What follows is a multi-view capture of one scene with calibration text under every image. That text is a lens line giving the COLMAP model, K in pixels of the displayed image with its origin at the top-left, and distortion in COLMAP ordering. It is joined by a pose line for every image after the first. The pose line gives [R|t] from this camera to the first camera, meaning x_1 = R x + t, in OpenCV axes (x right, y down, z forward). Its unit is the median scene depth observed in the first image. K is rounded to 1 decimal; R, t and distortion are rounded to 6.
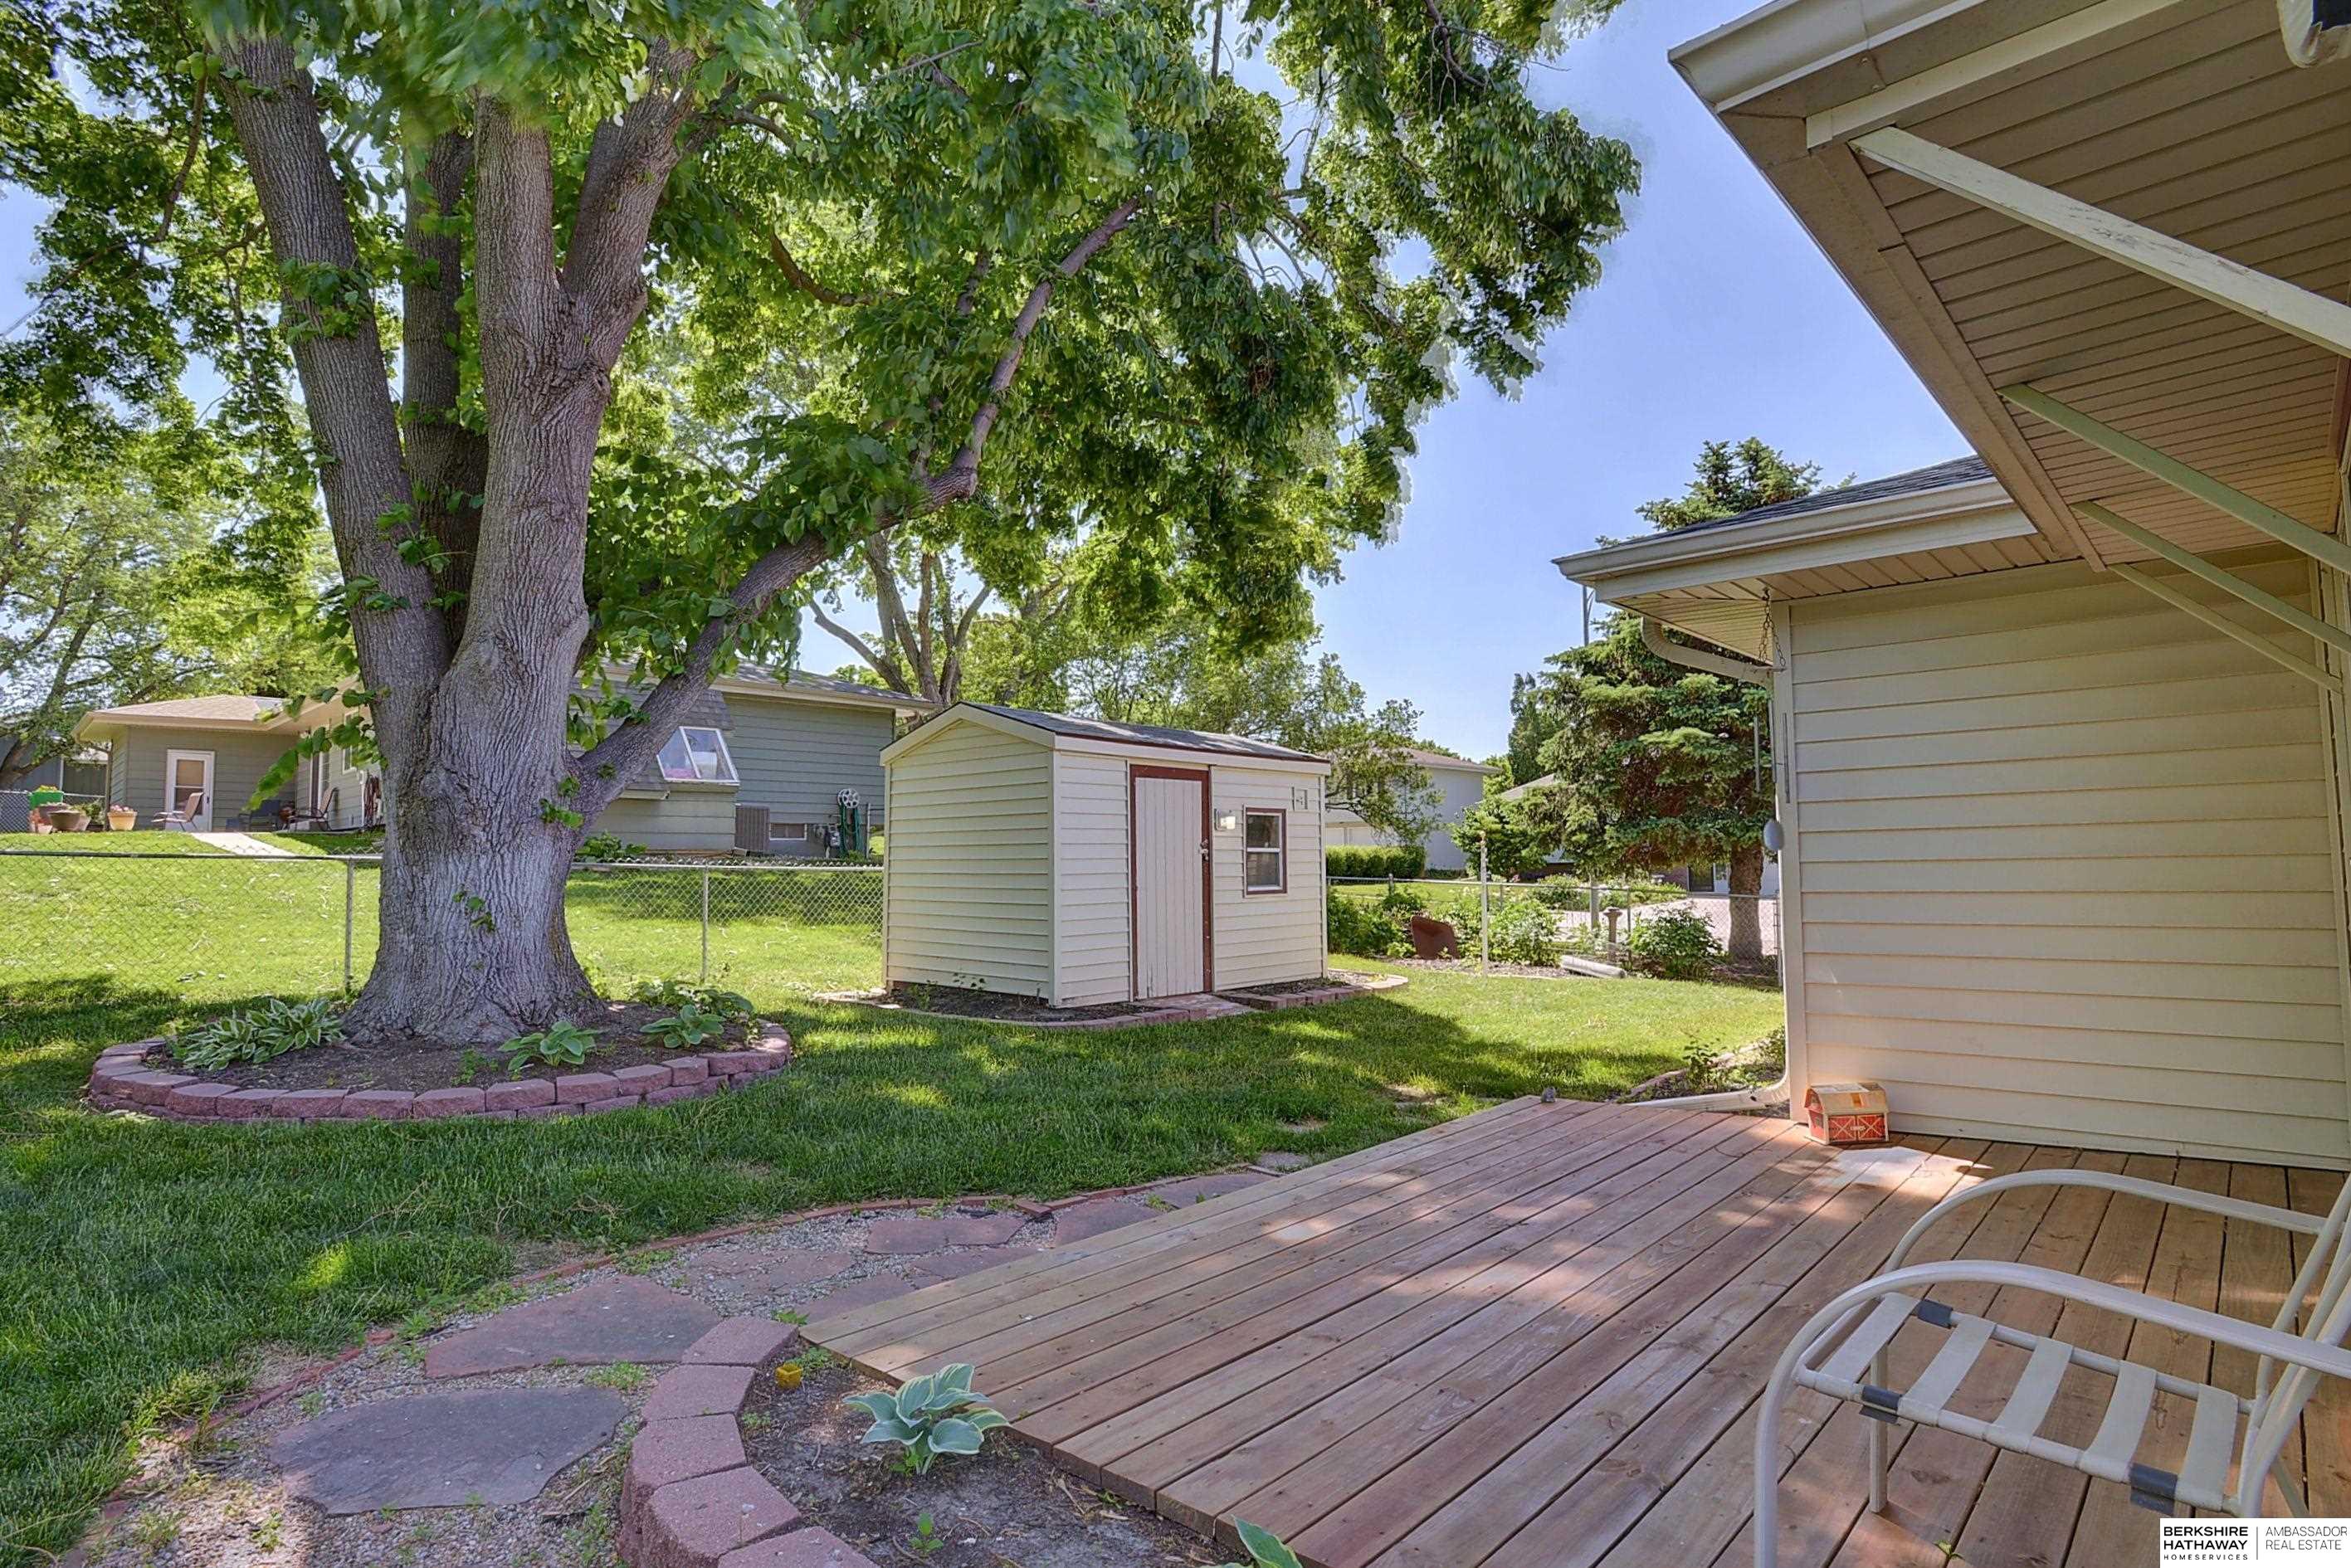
lens RADIAL K [[1127.5, 0, 1175.5], [0, 1127.5, 784.0], [0, 0, 1]] dist [-0.034202, 0.000030]
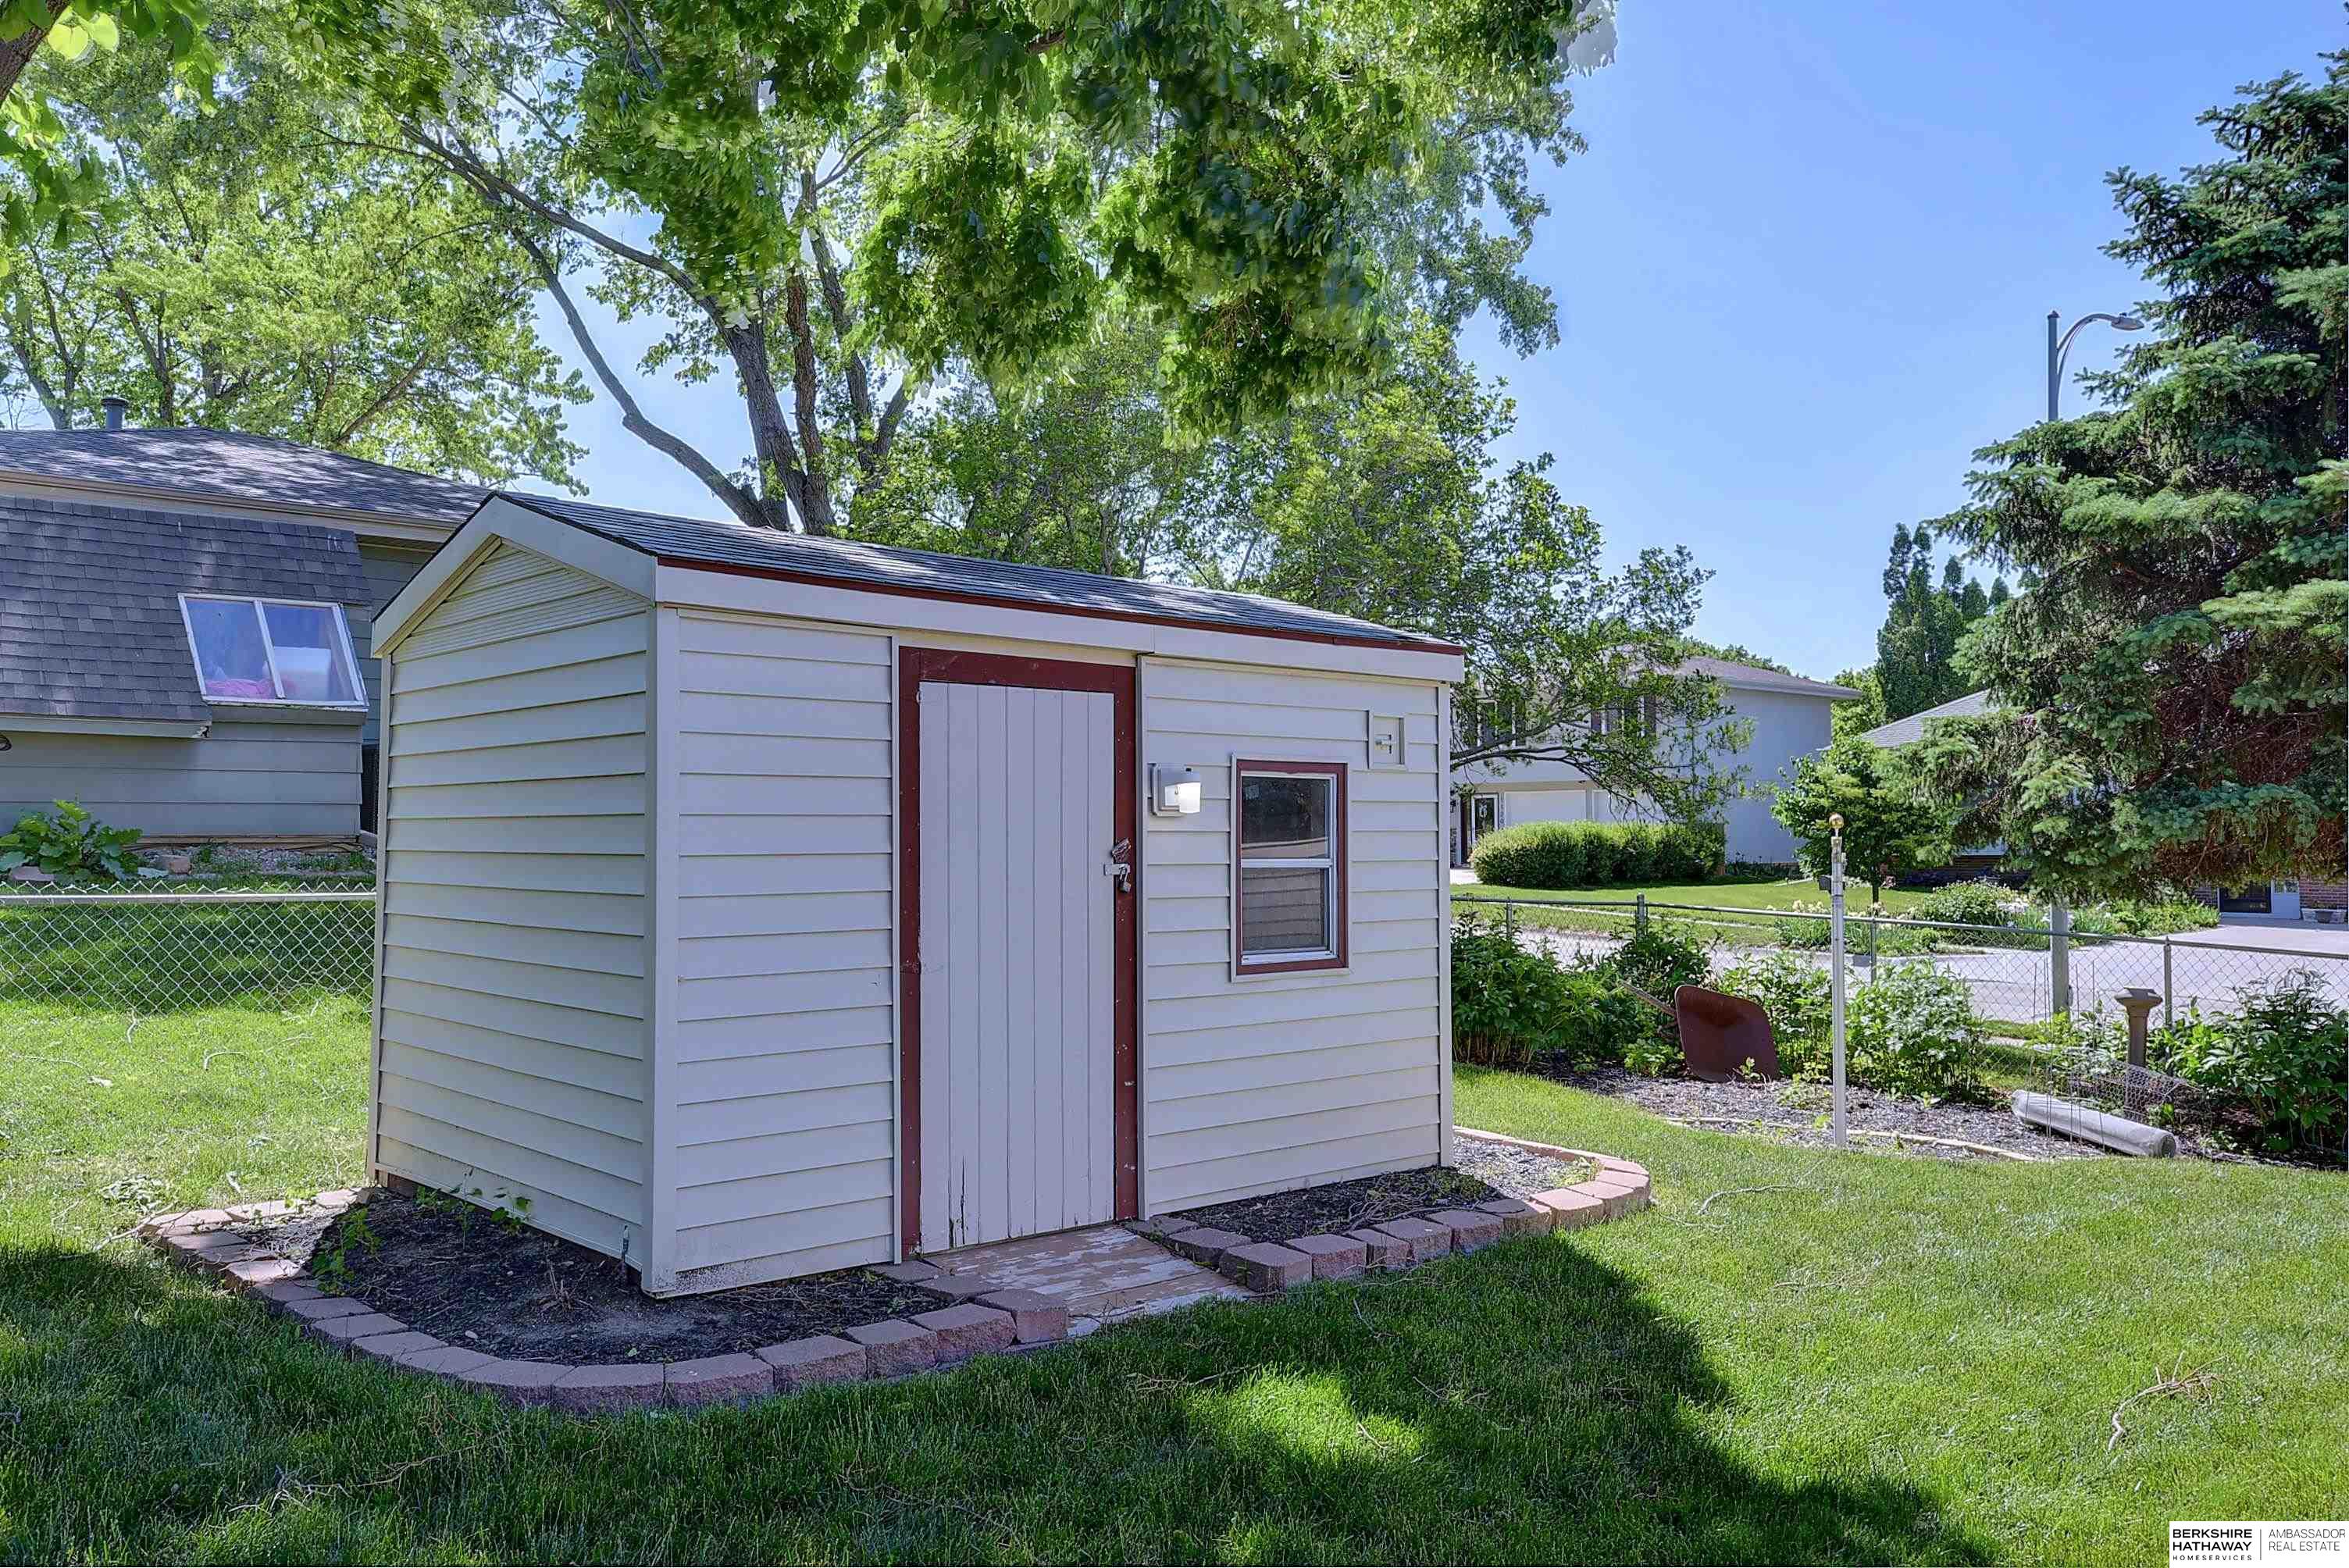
lens RADIAL K [[1737.3, 0, 1174.5], [0, 1737.3, 784.0], [0, 0, 1]] dist [0.022471, 0.001913]
pose [[0.995797, 0.005866, -0.091399, 0.062302], [-0.002398, 0.999274, 0.038010, 0.003704], [0.091556, -0.037631, 0.995089, 0.240865]]
